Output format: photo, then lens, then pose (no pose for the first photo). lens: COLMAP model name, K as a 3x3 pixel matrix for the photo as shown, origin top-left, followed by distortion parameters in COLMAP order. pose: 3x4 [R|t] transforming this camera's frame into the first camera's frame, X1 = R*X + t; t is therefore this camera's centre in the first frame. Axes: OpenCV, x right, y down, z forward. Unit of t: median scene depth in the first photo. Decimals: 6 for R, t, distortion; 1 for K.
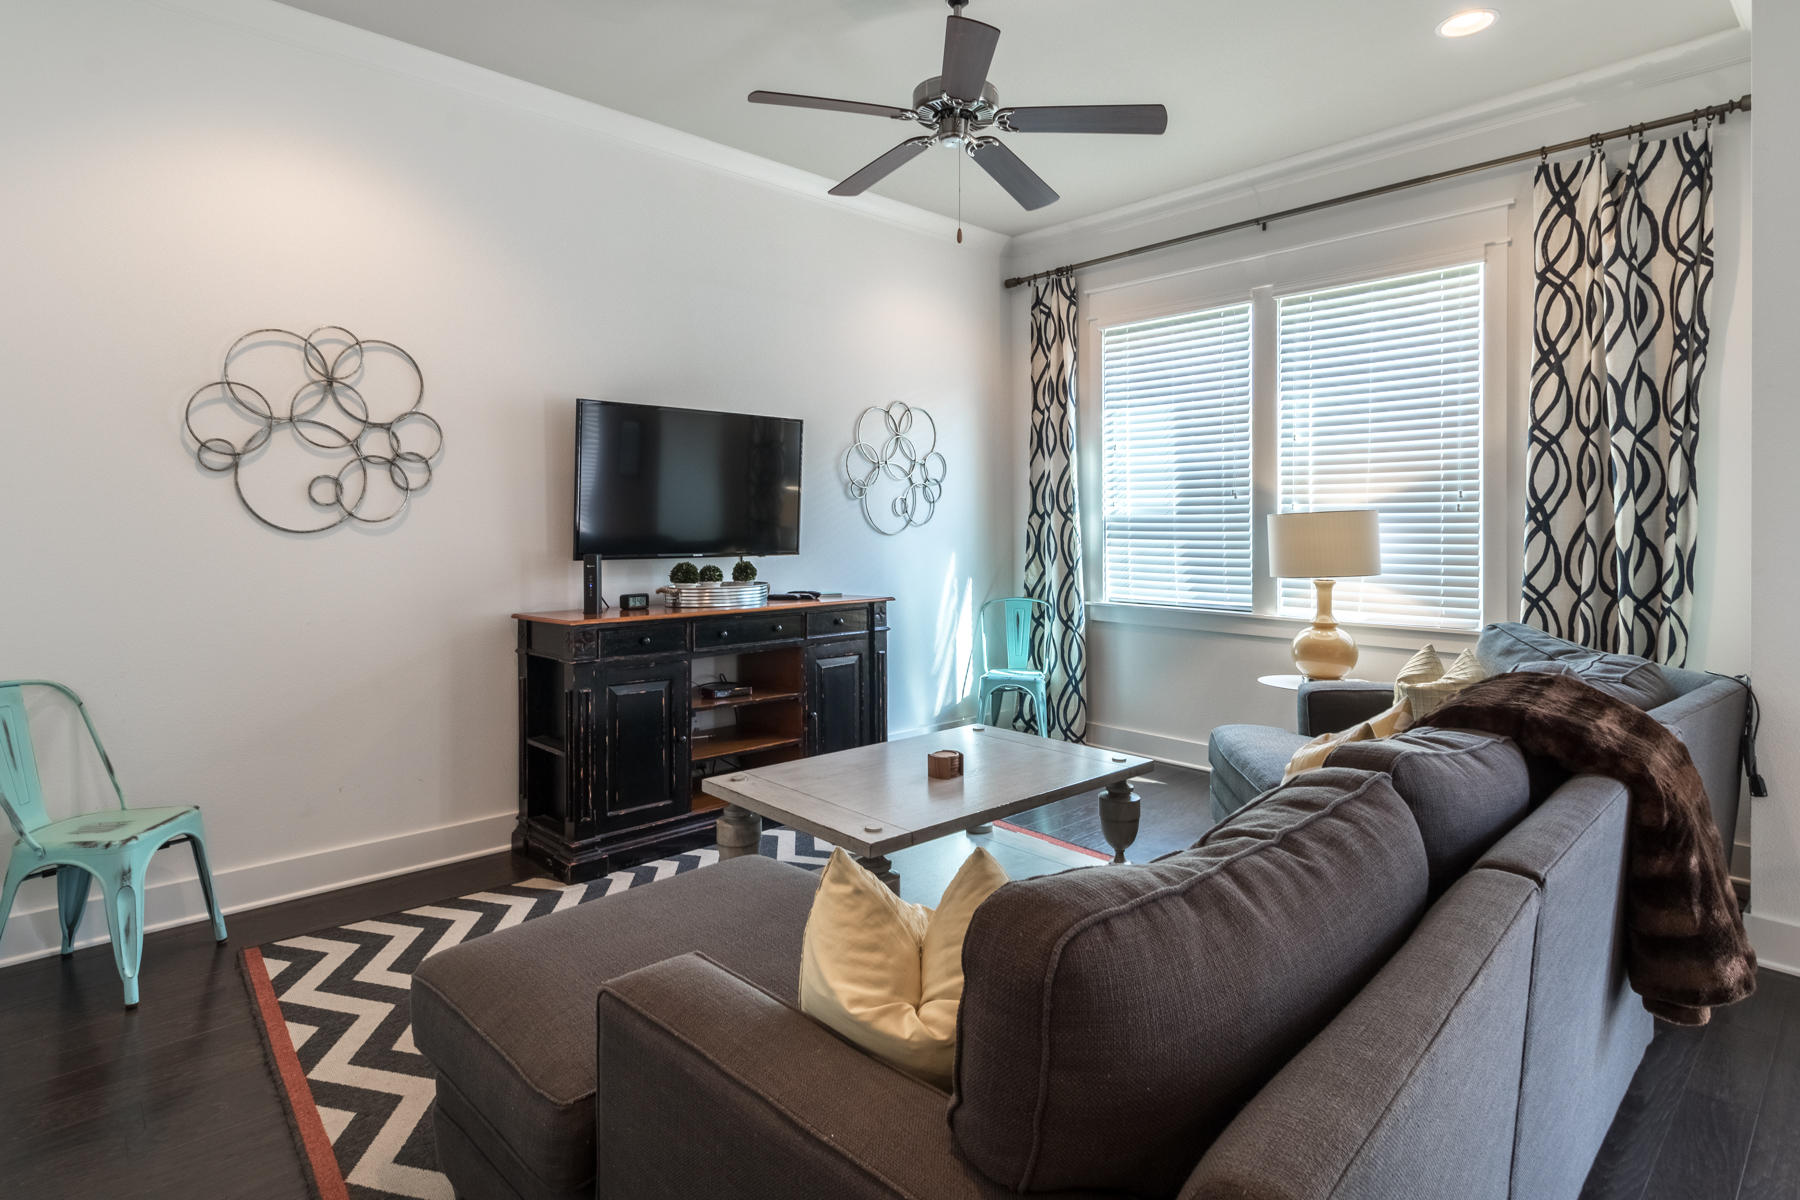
lens RADIAL K [[931.8, 0, 883.4], [0, 931.8, 529.9], [0, 0, 1]] dist [-0.003801, 0.000293]
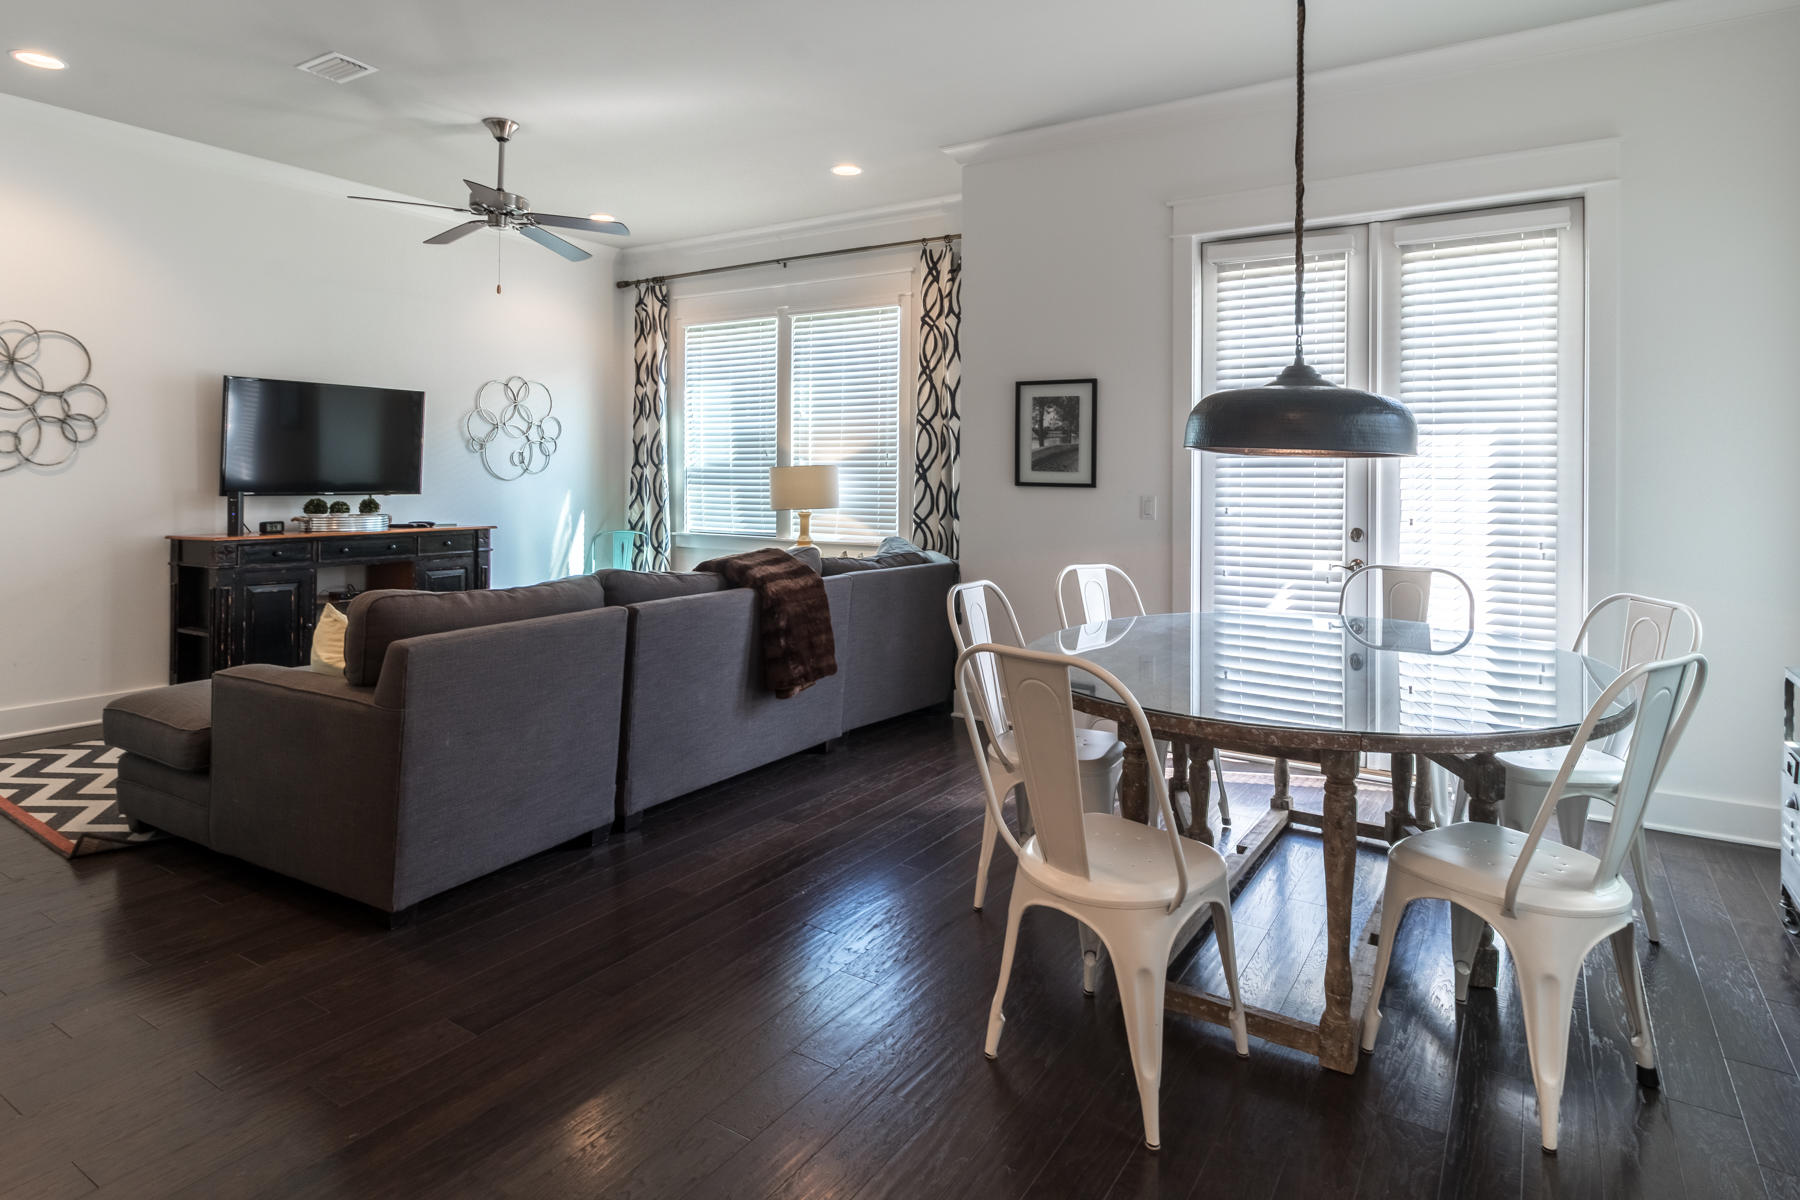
lens RADIAL K [[1016.7, 0, 932.5], [0, 1016.7, 471.6], [0, 0, 1]] dist [-0.004097, 0.002996]
pose [[0.963406, 0.009728, 0.267871, 0.241450], [-0.006849, 0.999908, -0.011680, 0.007078], [-0.267960, 0.009418, 0.963384, -0.625403]]
